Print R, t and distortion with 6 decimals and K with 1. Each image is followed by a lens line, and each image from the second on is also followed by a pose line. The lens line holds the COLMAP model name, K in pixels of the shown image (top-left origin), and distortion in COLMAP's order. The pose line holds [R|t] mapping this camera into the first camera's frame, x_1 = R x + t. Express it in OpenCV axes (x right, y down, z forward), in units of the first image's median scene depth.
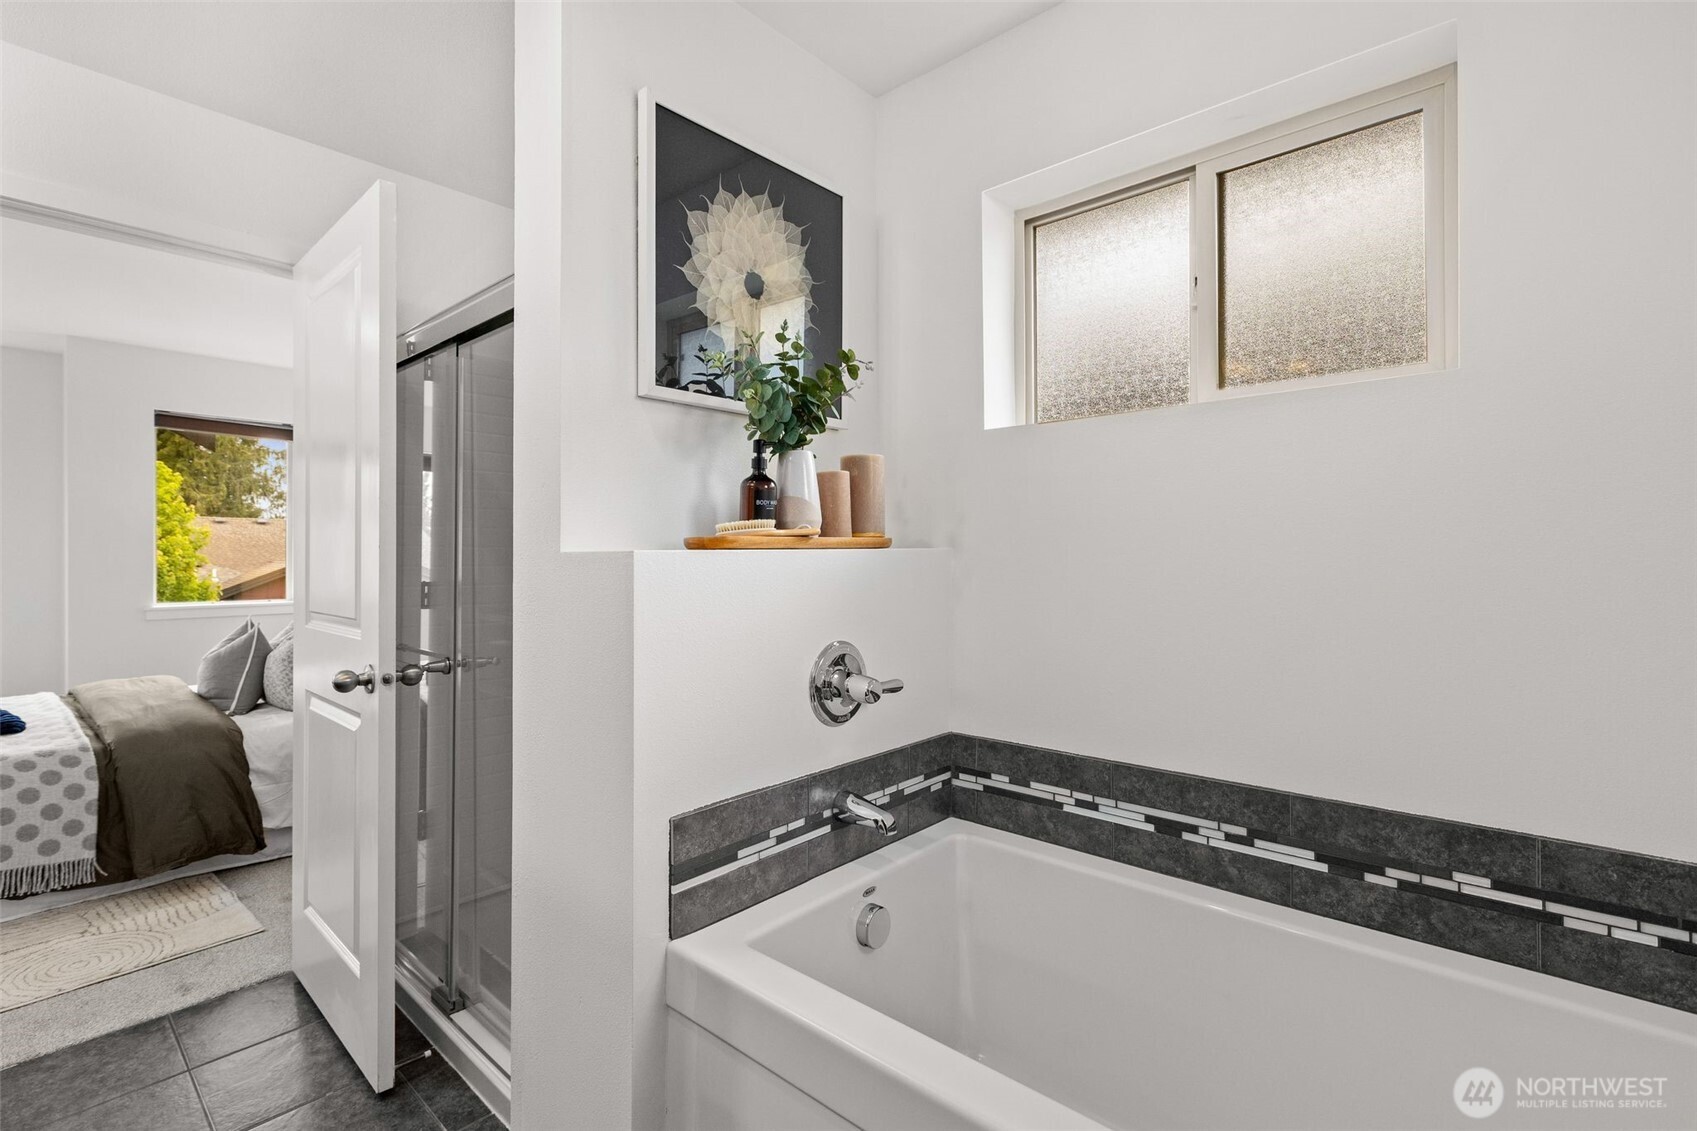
lens RADIAL K [[746.8, 0, 843.7], [0, 746.8, 560.1], [0, 0, 1]] dist [0.002630, -0.001787]
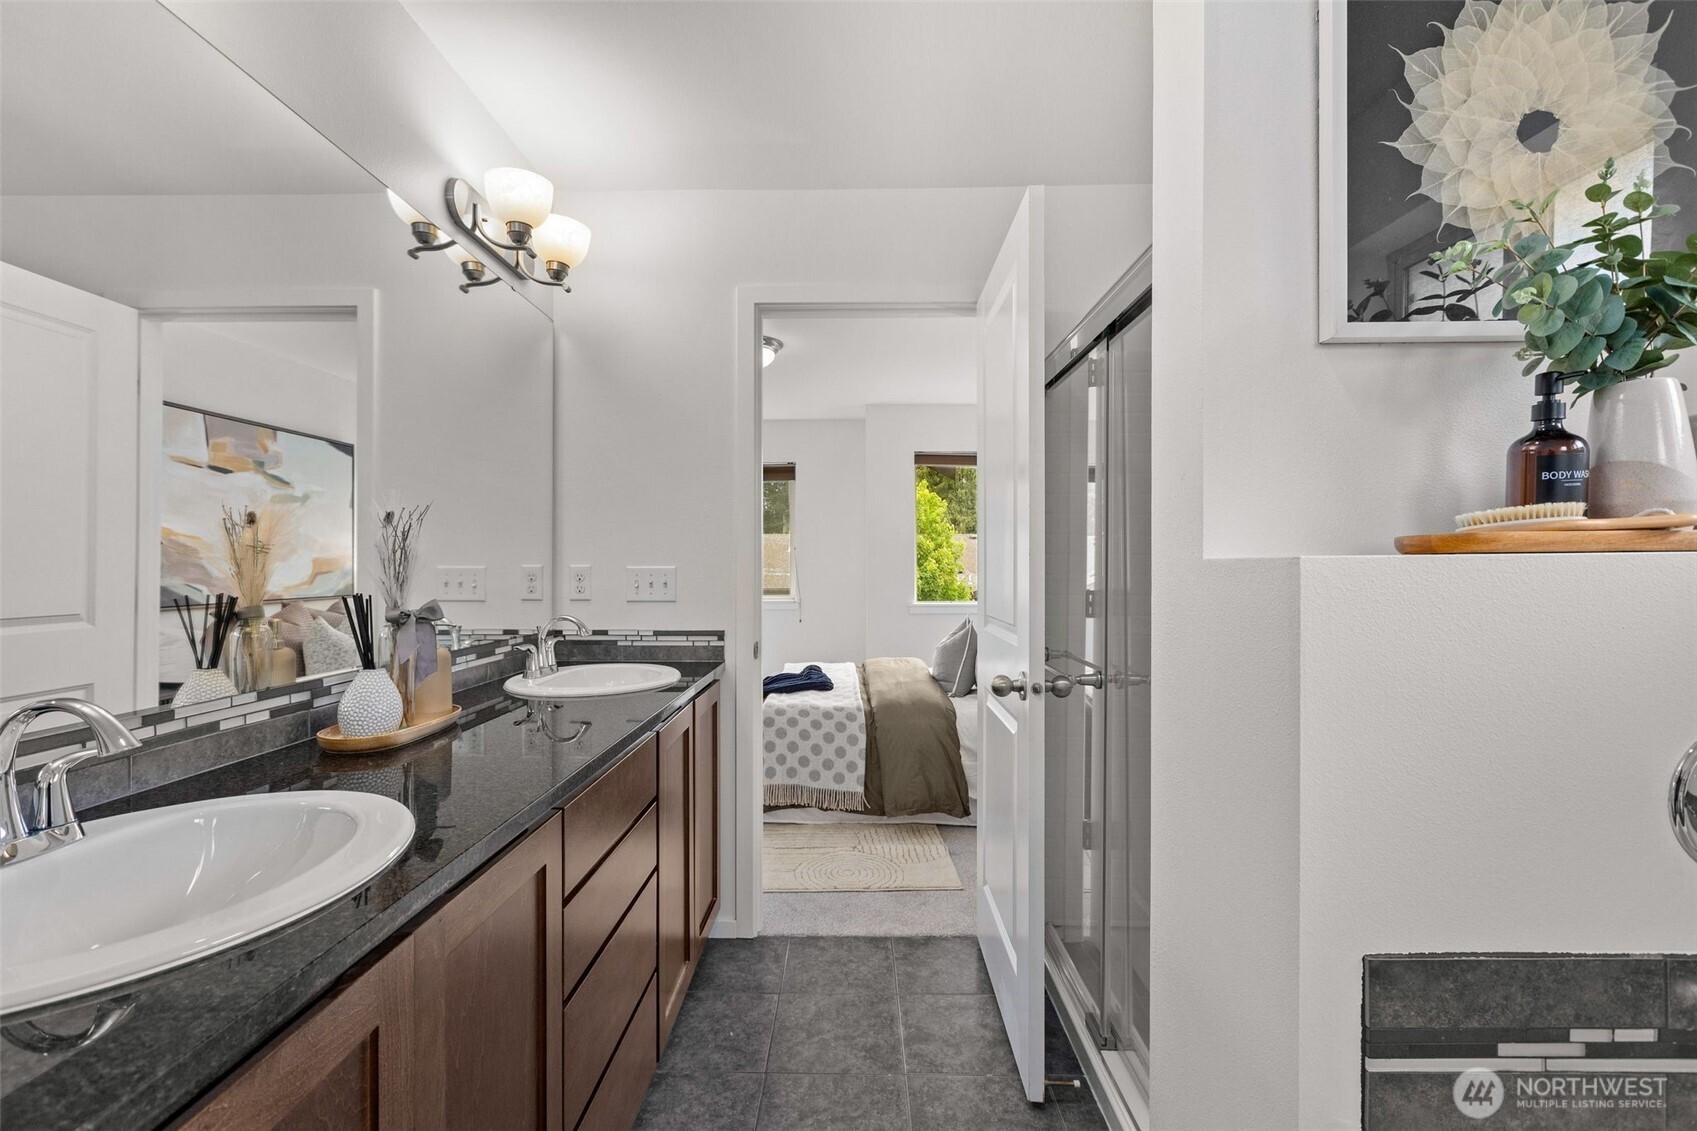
lens RADIAL K [[746.8, 0, 842.0], [0, 746.8, 567.3], [0, 0, 1]] dist [0.002630, -0.001787]
pose [[0.640643, 0.000901, -0.767838, -0.012817], [-0.001443, 0.999999, -0.000031, -0.001454], [0.767838, 0.001128, 0.640644, 0.154471]]
